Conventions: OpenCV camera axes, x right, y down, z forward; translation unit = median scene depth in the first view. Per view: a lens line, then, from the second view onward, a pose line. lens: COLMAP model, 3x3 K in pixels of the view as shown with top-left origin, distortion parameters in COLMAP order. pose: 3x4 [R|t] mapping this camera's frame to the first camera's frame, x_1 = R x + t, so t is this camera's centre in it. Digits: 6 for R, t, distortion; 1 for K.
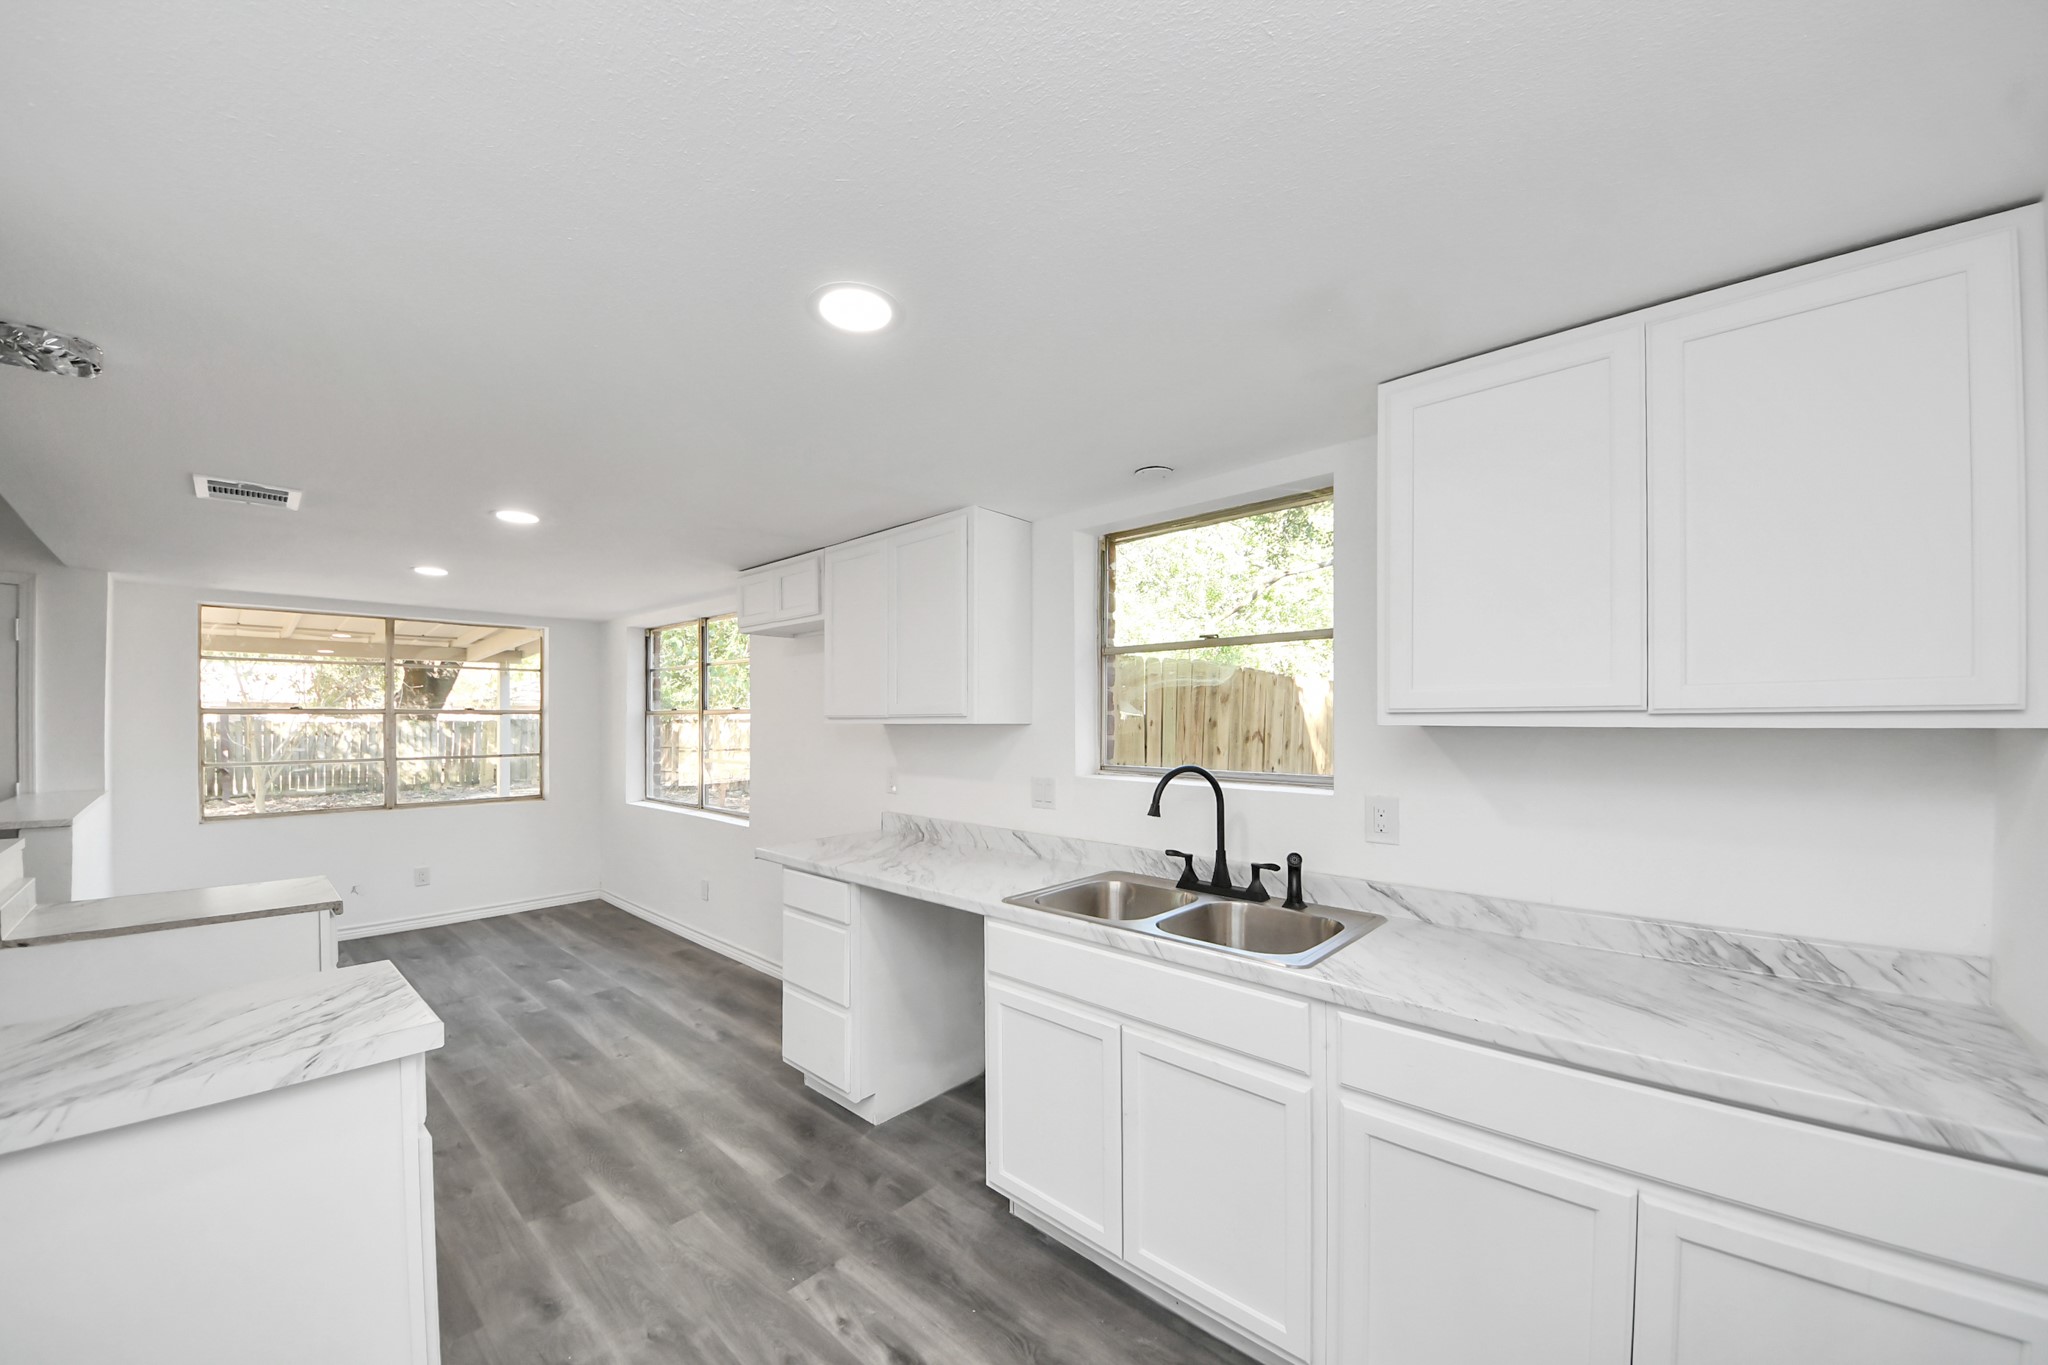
lens RADIAL K [[734.9, 0, 1017.2], [0, 734.9, 719.3], [0, 0, 1]] dist [0.018752, -0.022910]
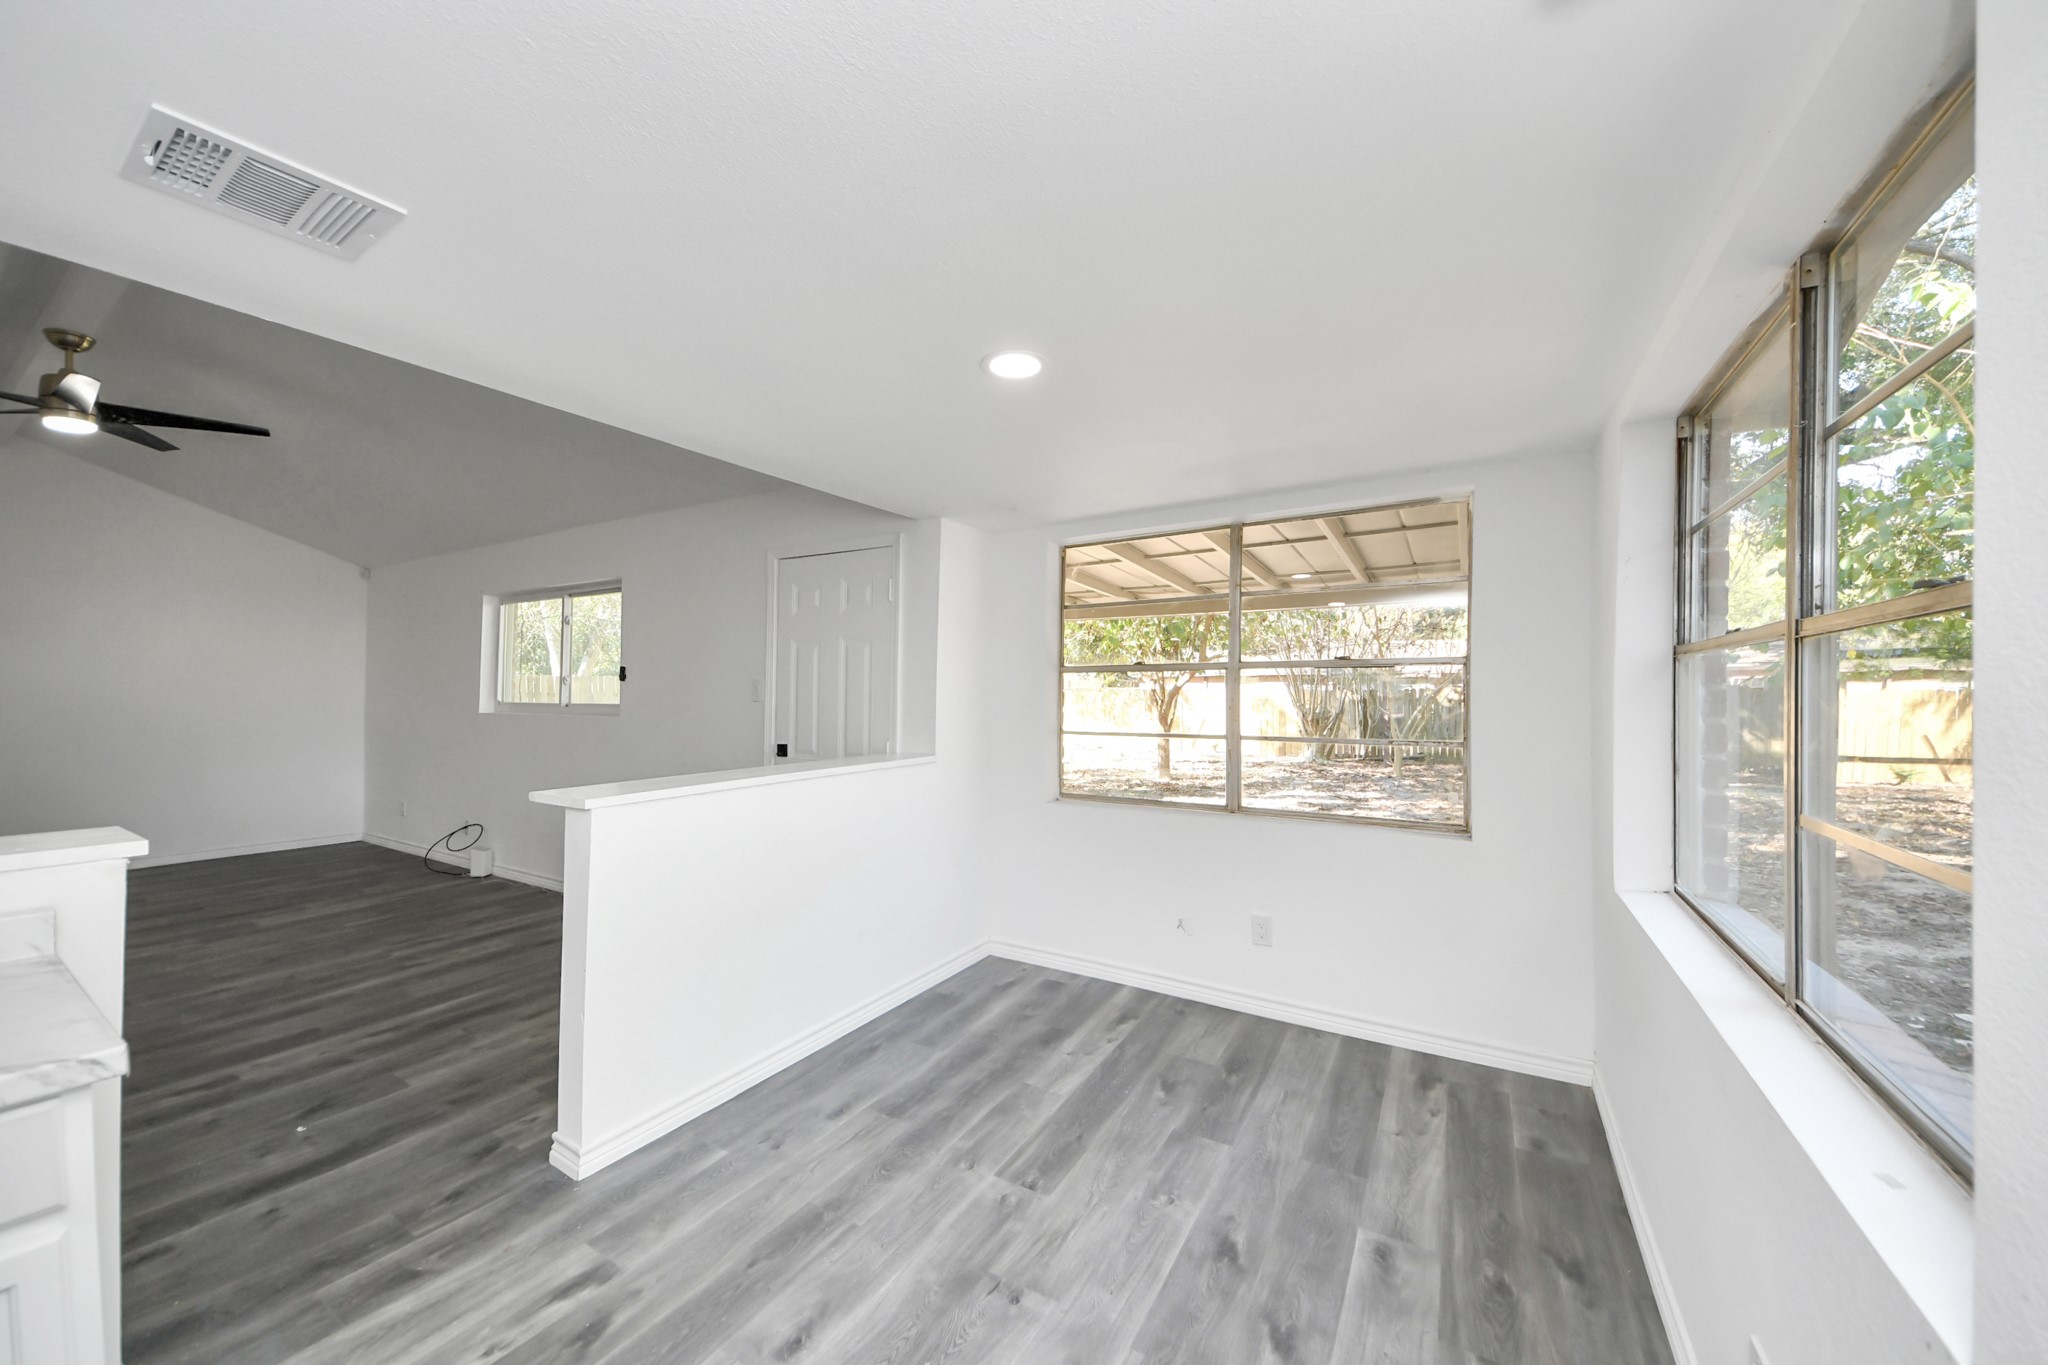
lens RADIAL K [[748.0, 0, 1019.1], [0, 748.0, 679.6], [0, 0, 1]] dist [0.033382, -0.024717]
pose [[0.192753, -0.010412, -0.981192, -0.360926], [-0.002848, 0.999934, -0.011170, 0.014860], [0.981243, 0.004947, 0.192711, 1.091589]]
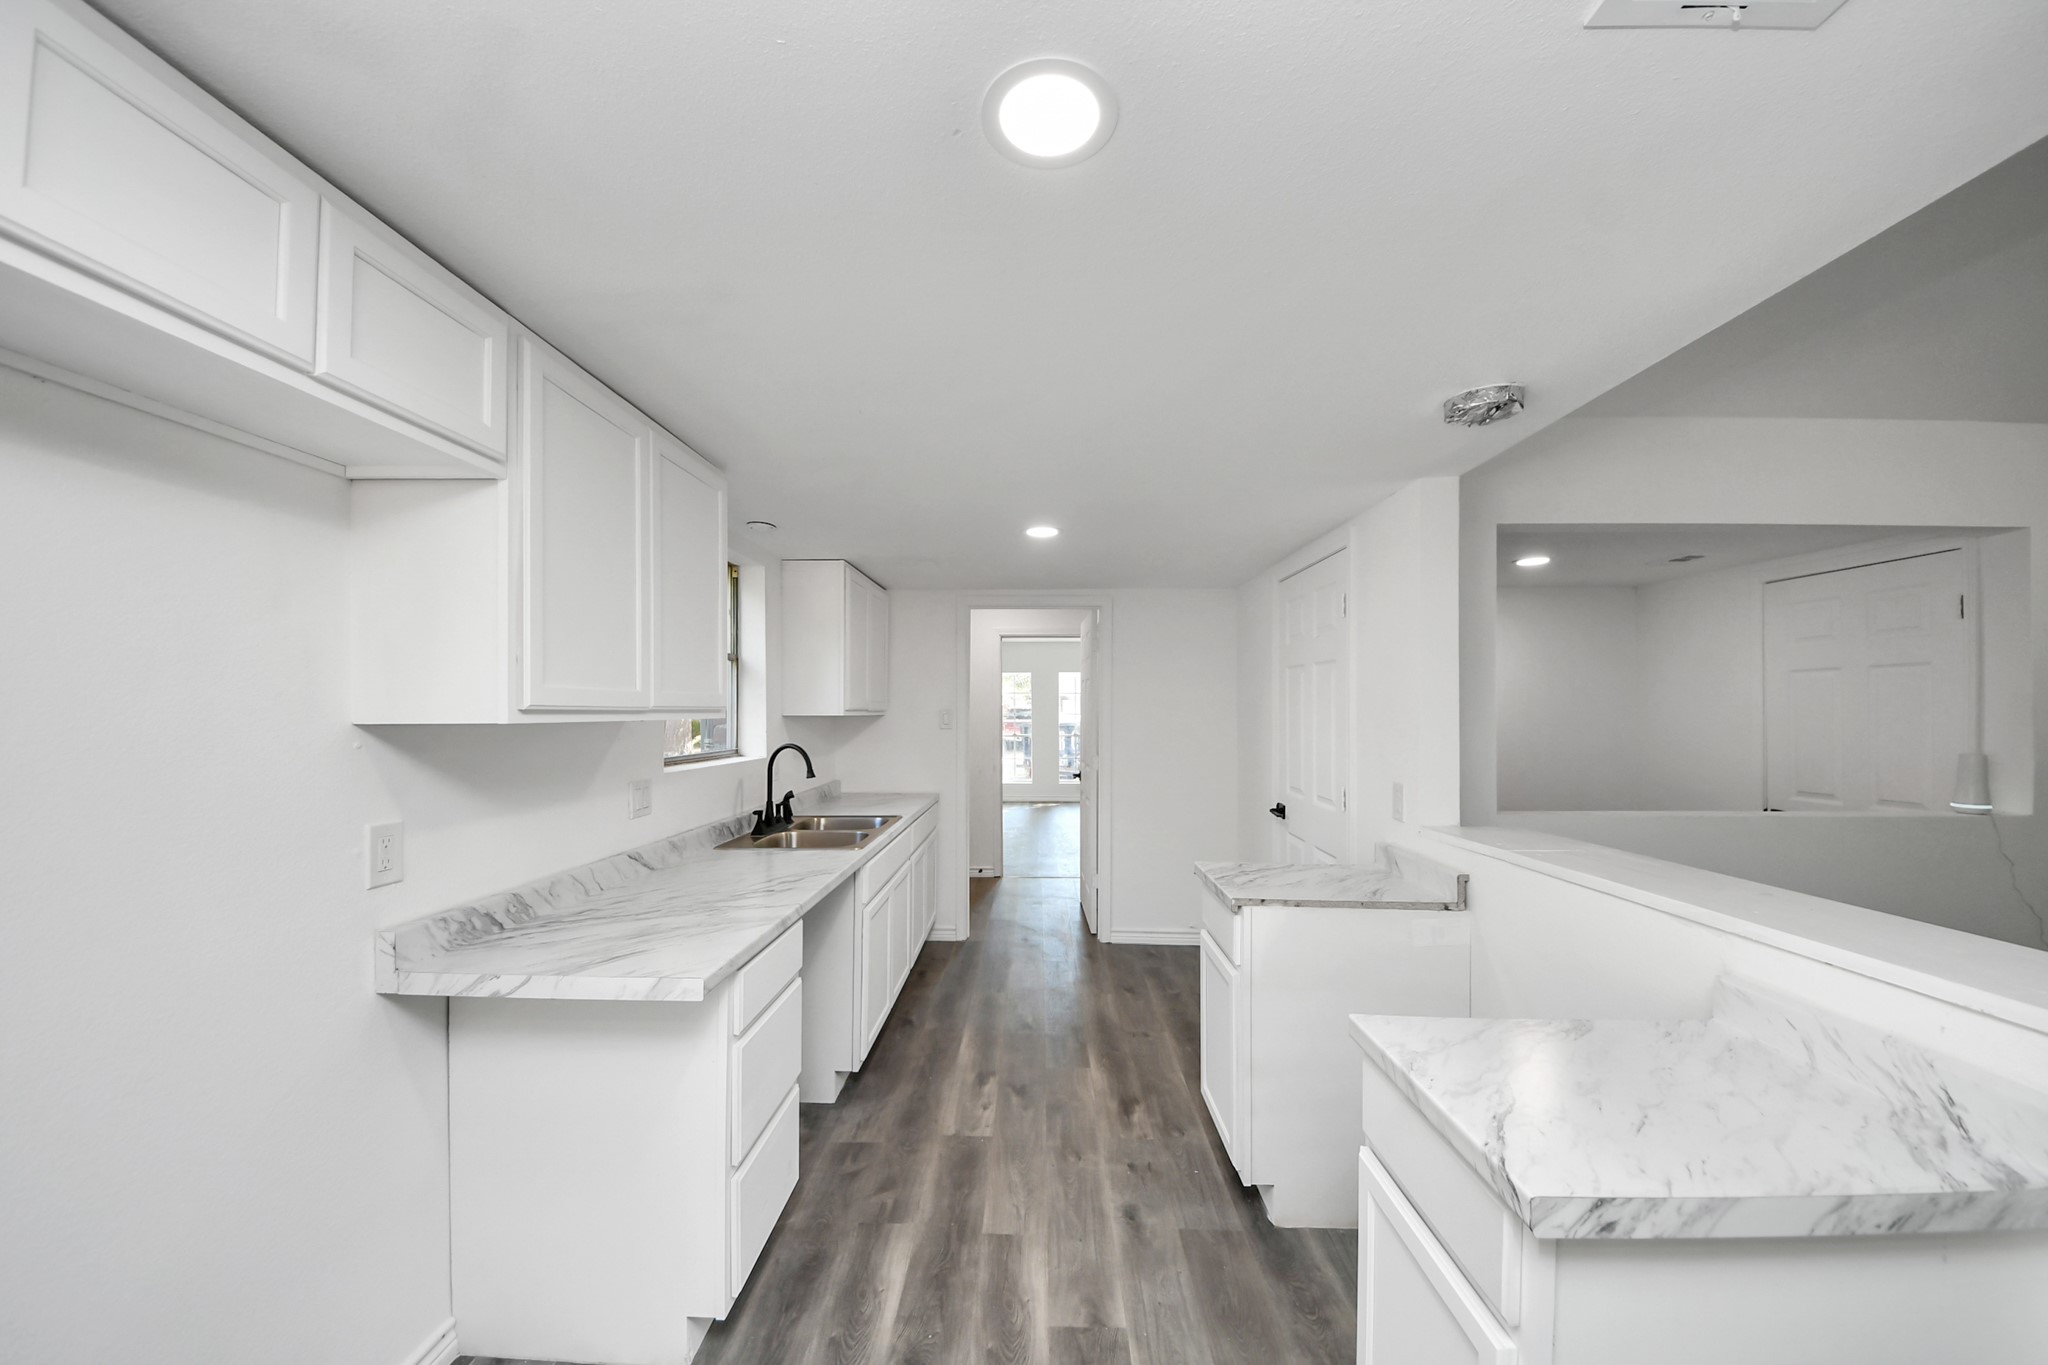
lens RADIAL K [[737.3, 0, 1026.3], [0, 737.3, 698.7], [0, 0, 1]] dist [0.010342, -0.012630]
pose [[-0.652558, 0.010246, 0.757669, -0.821792], [-0.003110, 0.999864, -0.016200, -0.004523], [-0.757732, -0.012928, -0.652438, 1.092257]]
